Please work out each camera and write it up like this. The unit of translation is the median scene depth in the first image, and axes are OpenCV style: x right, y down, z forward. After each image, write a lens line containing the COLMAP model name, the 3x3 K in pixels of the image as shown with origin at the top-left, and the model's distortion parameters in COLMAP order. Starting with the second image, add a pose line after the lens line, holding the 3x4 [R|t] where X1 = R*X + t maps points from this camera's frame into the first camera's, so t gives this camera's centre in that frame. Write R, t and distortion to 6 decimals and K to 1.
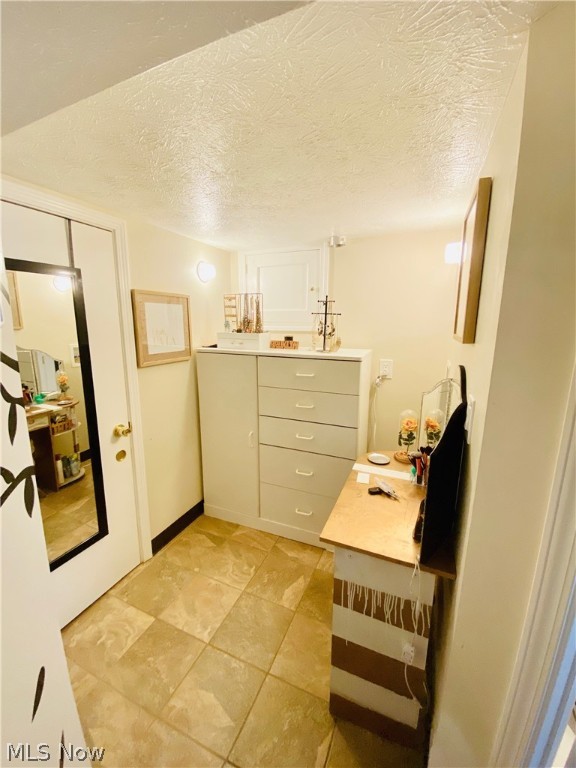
lens RADIAL K [[311.6, 0, 287.6], [0, 311.6, 383.7], [0, 0, 1]] dist [-0.000995, -0.011602]
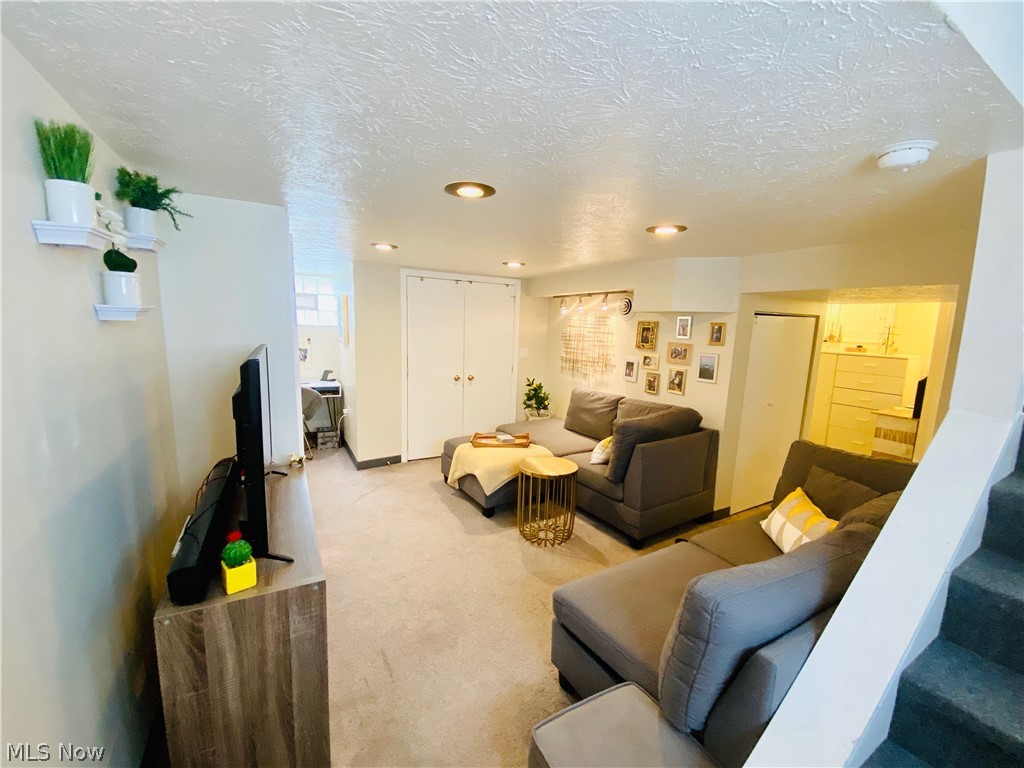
lens RADIAL K [[415.5, 0, 507.0], [0, 415.5, 387.3], [0, 0, 1]] dist [-0.000995, -0.011602]
pose [[0.791171, 0.106844, -0.602190, -0.117357], [-0.136087, 0.990692, -0.003020, 0.291234], [0.596262, 0.084339, 0.798347, -1.635328]]
